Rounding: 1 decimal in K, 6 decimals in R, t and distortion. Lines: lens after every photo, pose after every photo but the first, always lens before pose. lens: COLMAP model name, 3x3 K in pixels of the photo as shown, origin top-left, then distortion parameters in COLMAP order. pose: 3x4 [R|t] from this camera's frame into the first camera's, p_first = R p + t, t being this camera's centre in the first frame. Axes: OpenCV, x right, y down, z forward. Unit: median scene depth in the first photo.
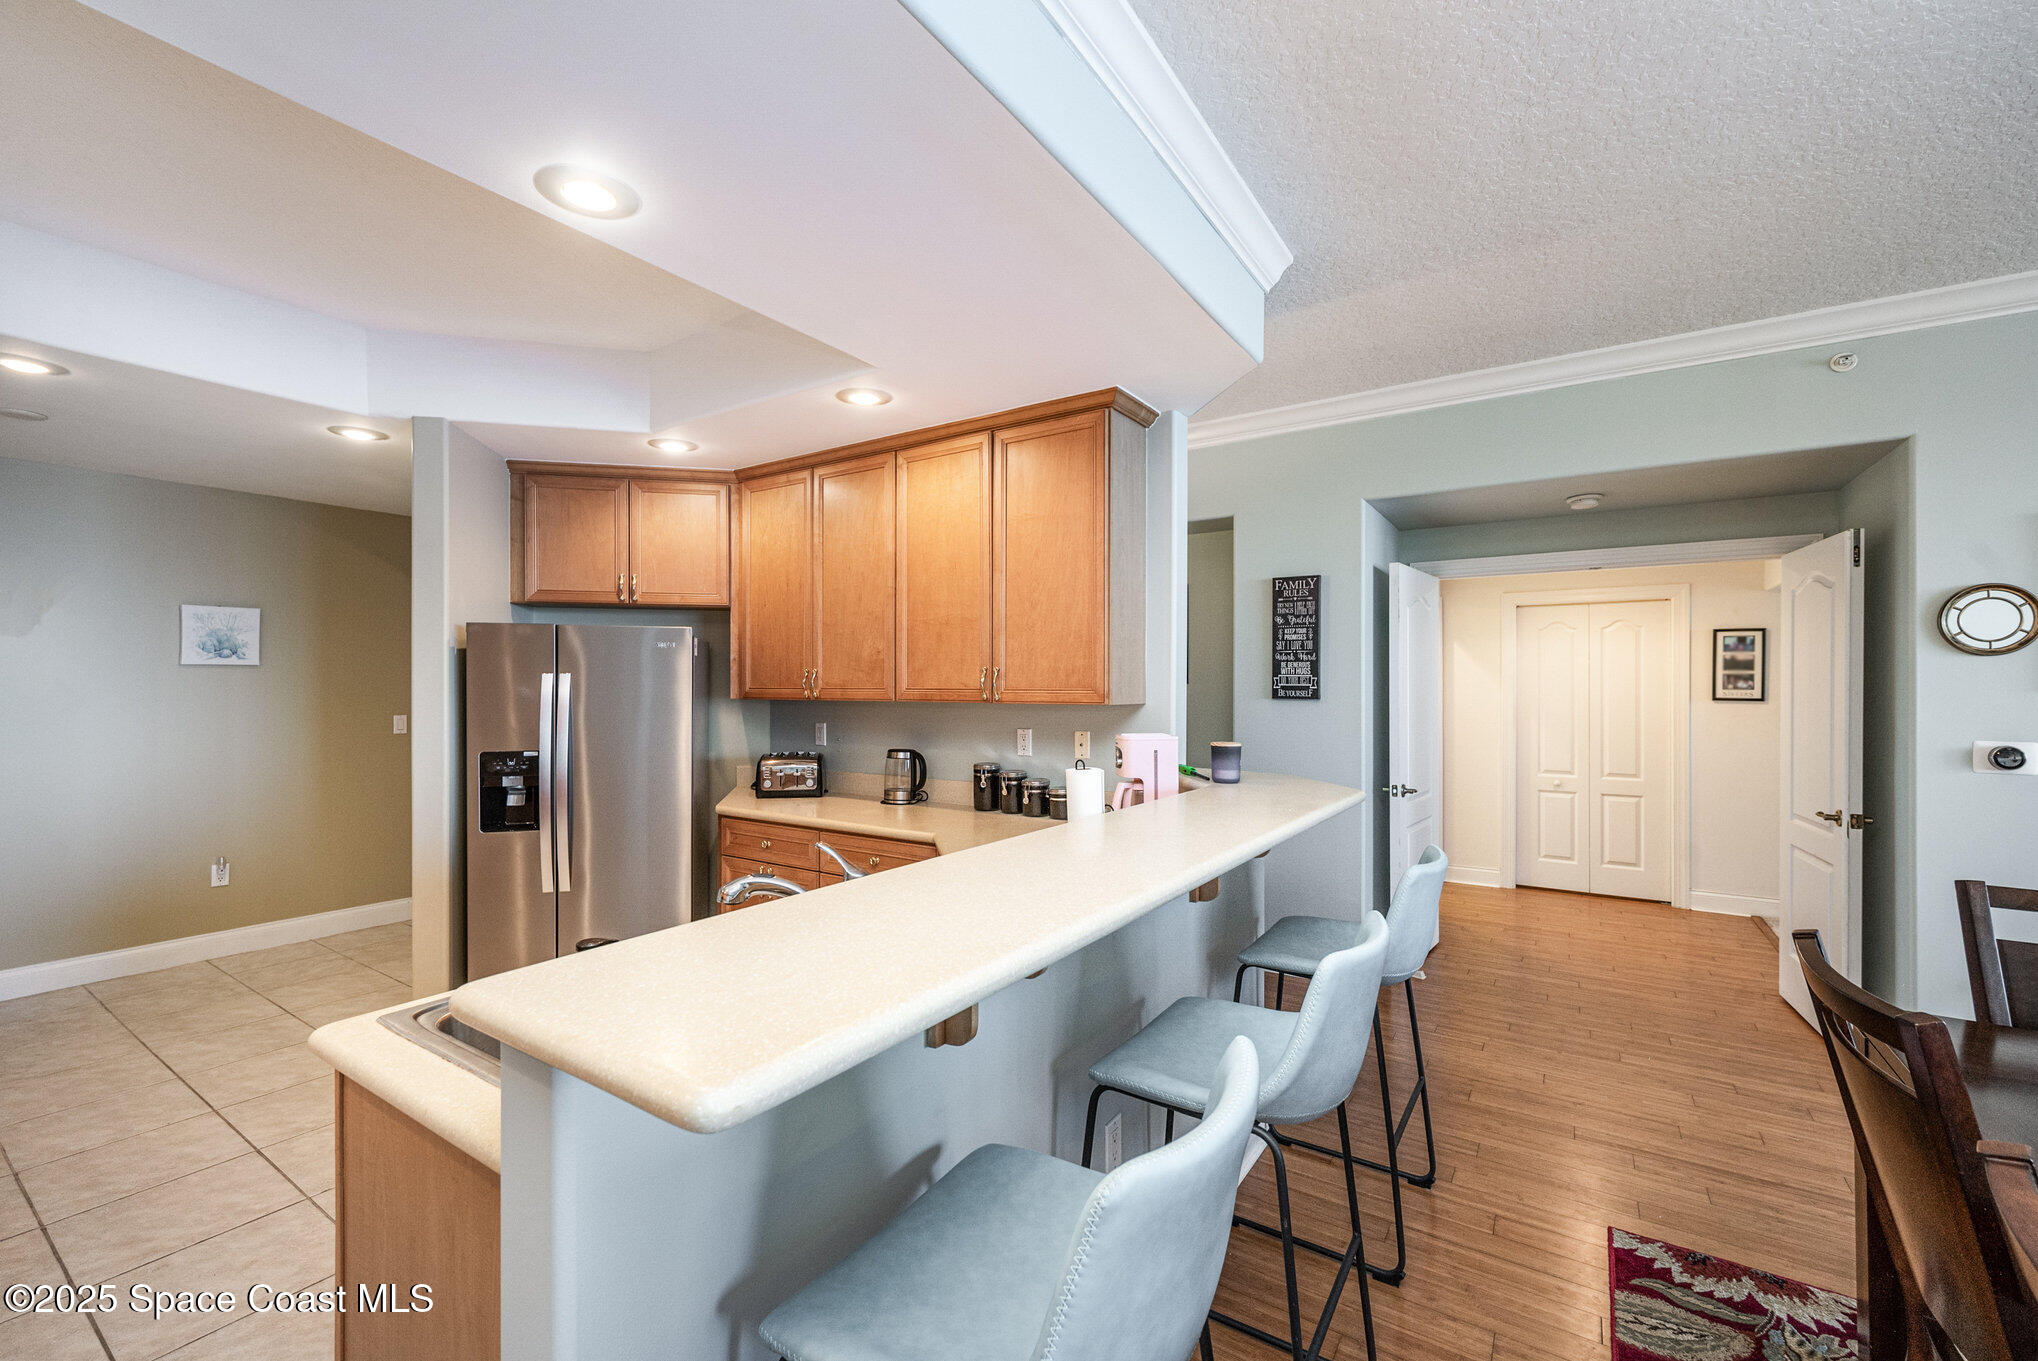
lens RADIAL K [[837.2, 0, 996.3], [0, 837.2, 683.3], [0, 0, 1]] dist [-0.001584, 0.000027]
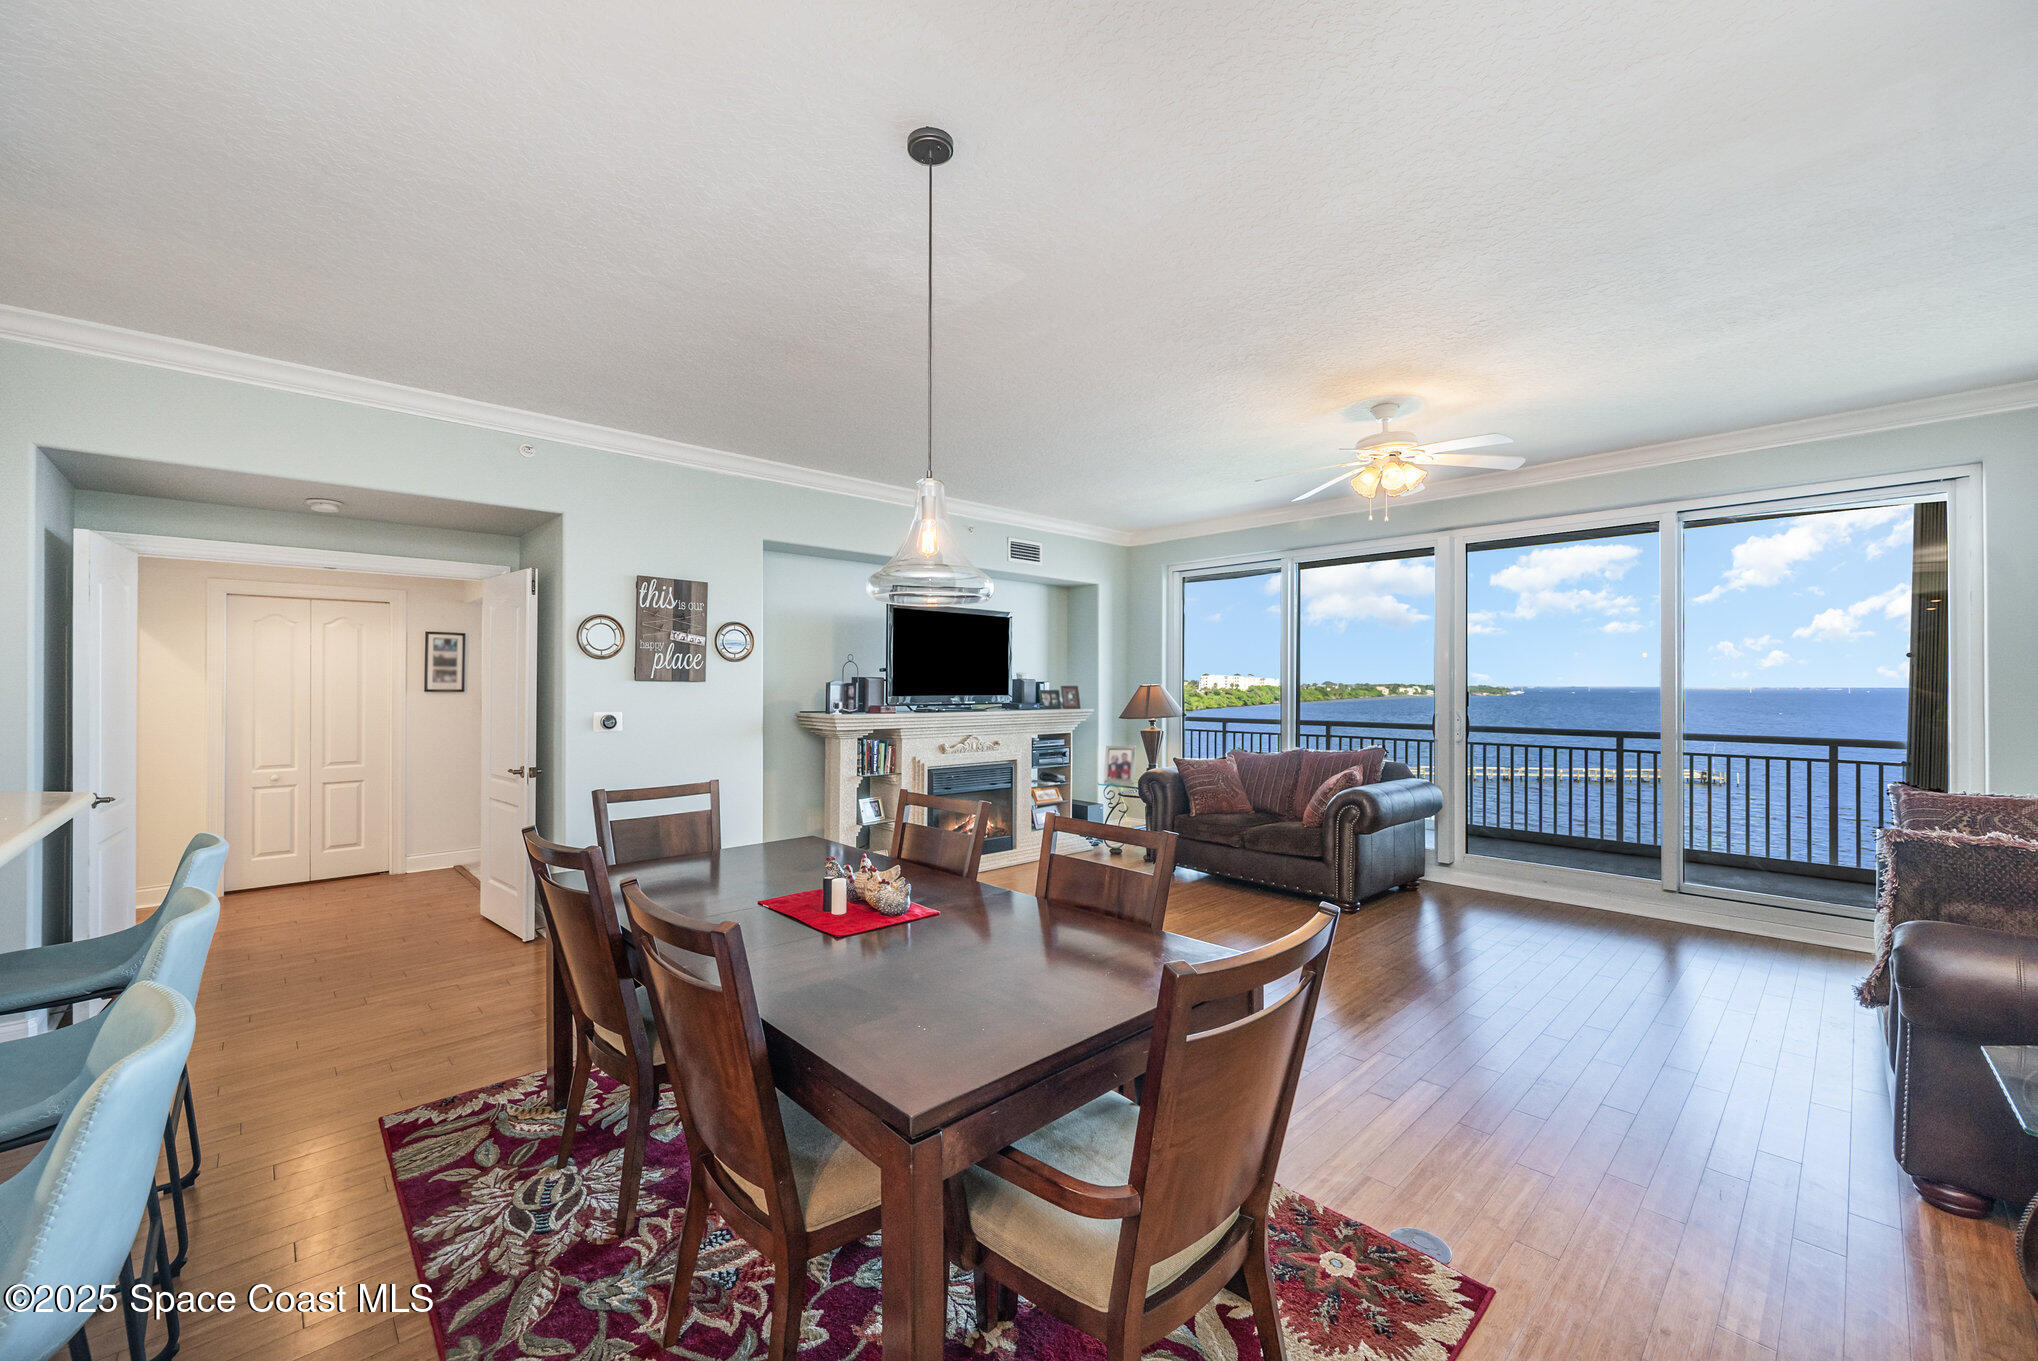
lens RADIAL K [[818.1, 0, 1032.5], [0, 818.1, 680.3], [0, 0, 1]] dist [-0.002339, -0.000068]
pose [[0.199002, 0.003550, 0.979993, -0.145757], [-0.003222, 0.999990, -0.002968, 0.007007], [-0.979994, -0.002567, 0.199011, -0.099854]]
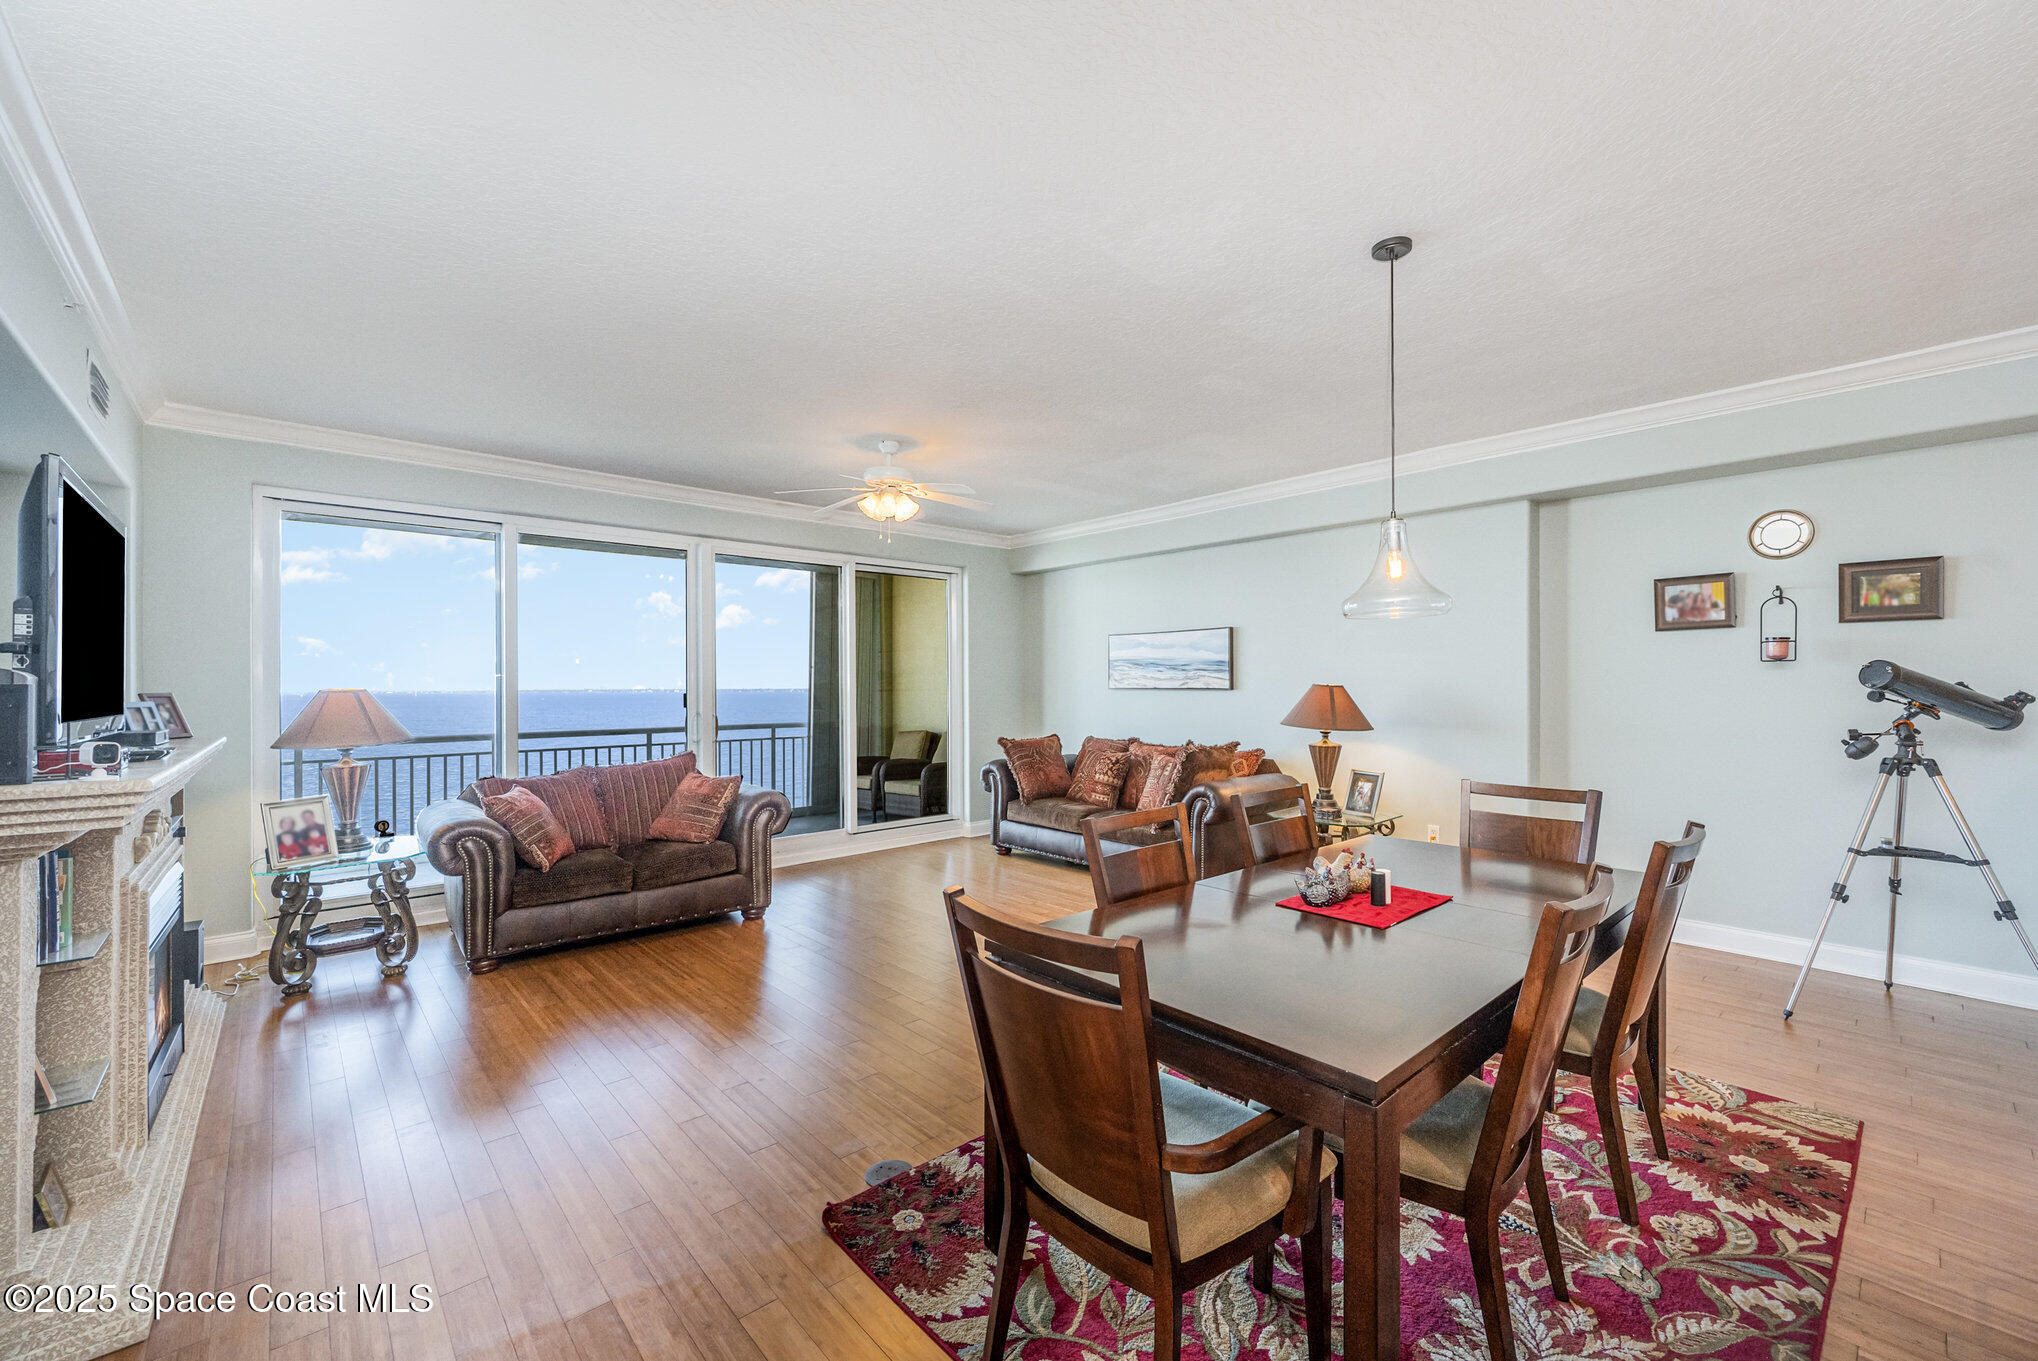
lens RADIAL K [[847.7, 0, 994.3], [0, 847.7, 681.1], [0, 0, 1]] dist [0.001603, 0.000305]
pose [[-0.974010, 0.006771, 0.226403, 0.548193], [0.005253, 0.999960, -0.007305, 0.012336], [-0.226443, -0.005926, -0.974006, 0.845827]]
